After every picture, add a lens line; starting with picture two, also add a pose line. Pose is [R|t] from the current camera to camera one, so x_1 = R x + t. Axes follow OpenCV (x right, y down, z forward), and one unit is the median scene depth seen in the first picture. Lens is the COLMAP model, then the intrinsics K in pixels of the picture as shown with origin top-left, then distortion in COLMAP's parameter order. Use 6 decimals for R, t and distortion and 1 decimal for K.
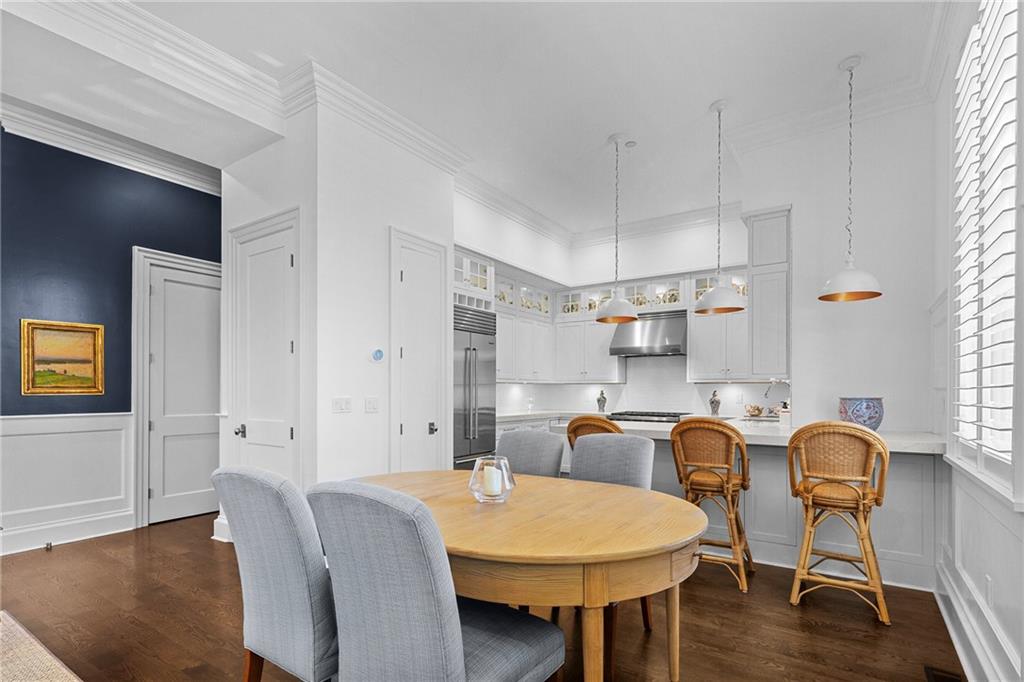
lens RADIAL K [[496.6, 0, 514.8], [0, 496.6, 396.6], [0, 0, 1]] dist [0.003114, -0.002791]
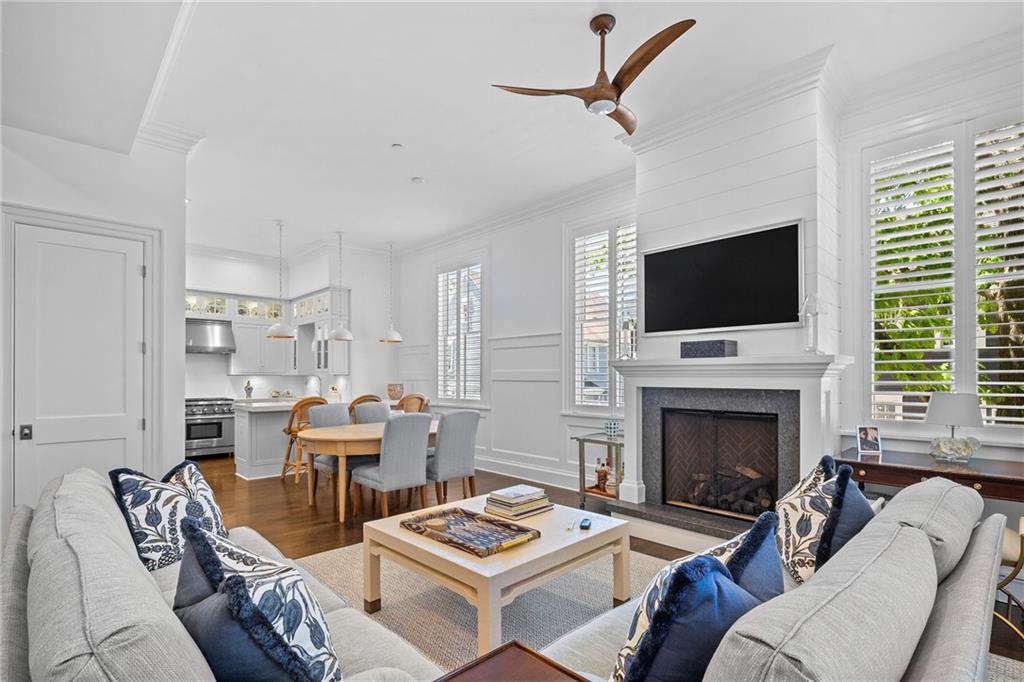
lens RADIAL K [[496.6, 0, 512.8], [0, 496.6, 370.7], [0, 0, 1]] dist [0.003114, -0.002791]
pose [[0.223512, 0.004817, 0.974689, -0.829560], [0.014864, 0.999855, -0.008350, -0.017160], [-0.974588, 0.016354, 0.223408, -0.047424]]
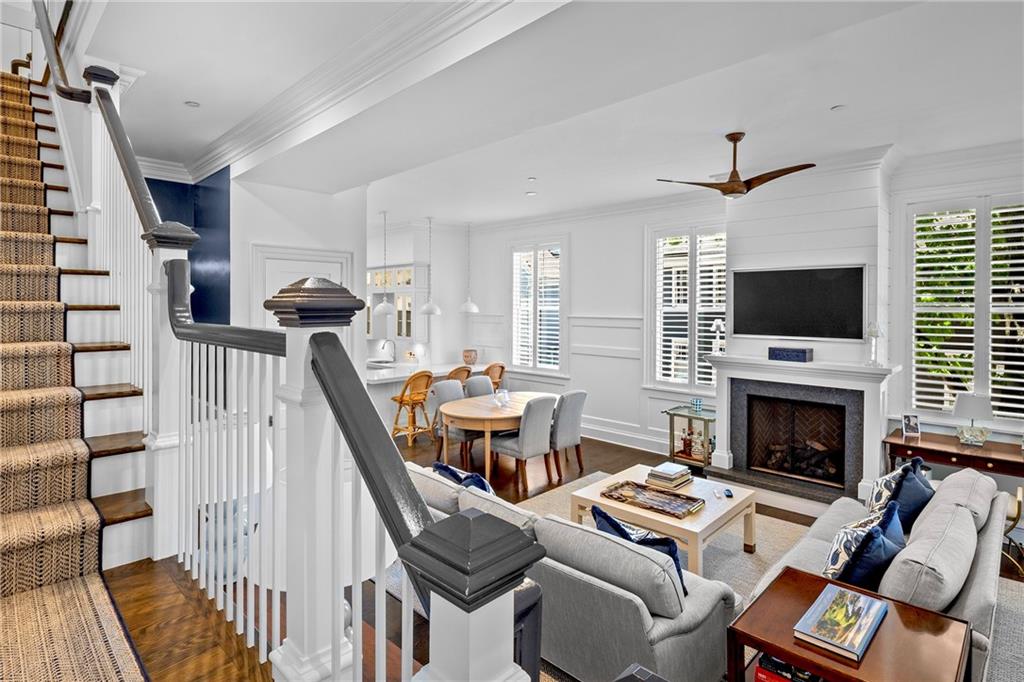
lens RADIAL K [[534.2, 0, 512.2], [0, 534.2, 306.0], [0, 0, 1]] dist [0.002068, -0.001139]
pose [[0.192088, -0.007924, 0.981346, -1.124112], [0.011631, 0.999916, 0.005797, -0.137352], [-0.981309, 0.010301, 0.192164, 0.135855]]
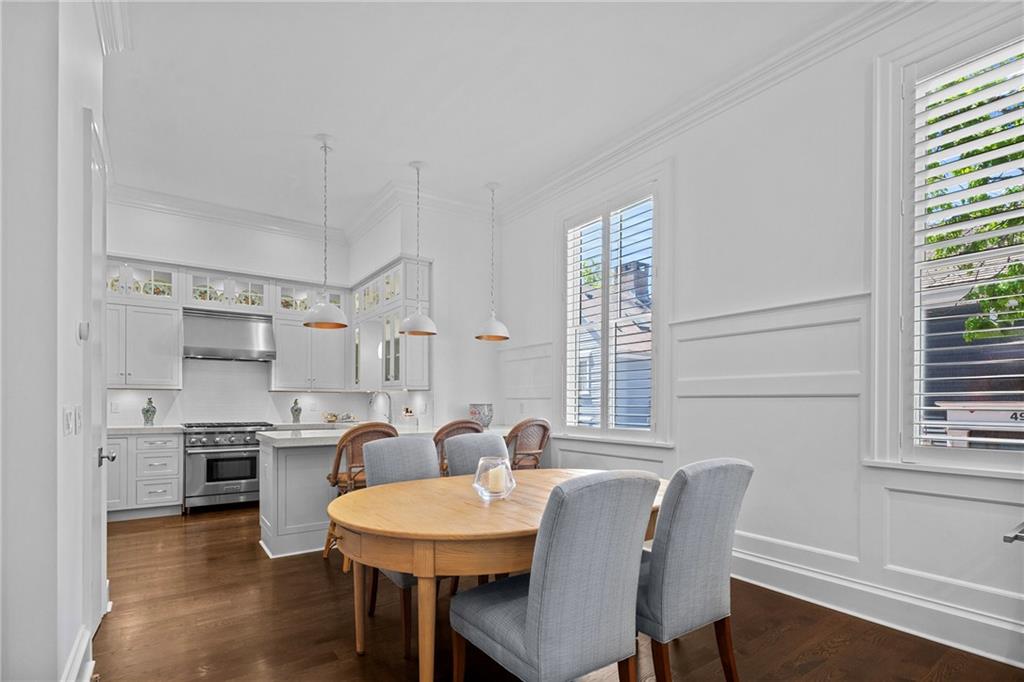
lens RADIAL K [[496.6, 0, 509.8], [0, 496.6, 401.6], [0, 0, 1]] dist [0.003114, -0.002791]
pose [[0.362673, -0.000755, 0.931916, -0.405849], [0.010265, 0.999942, -0.003184, 0.001505], [-0.931860, 0.010721, 0.362659, 0.222863]]
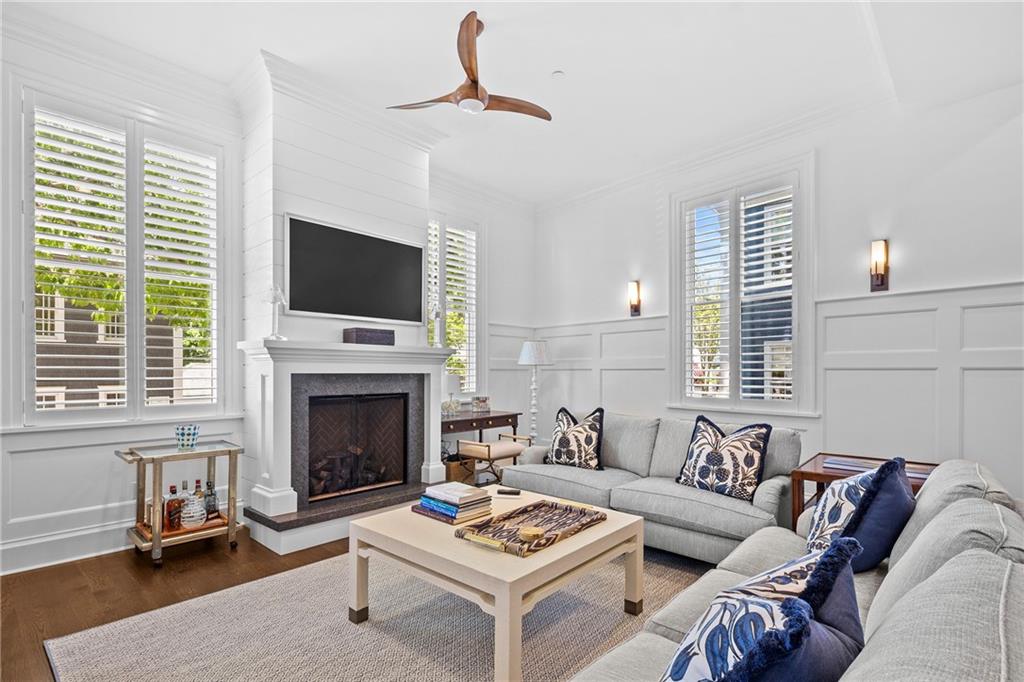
lens RADIAL K [[496.6, 0, 509.2], [0, 496.6, 370.0], [0, 0, 1]] dist [0.003114, -0.002791]
pose [[-0.989590, -0.005192, 0.143823, -0.440298], [-0.003203, 0.999896, 0.014059, -0.010854], [-0.143881, 0.013452, -0.989504, 0.495936]]
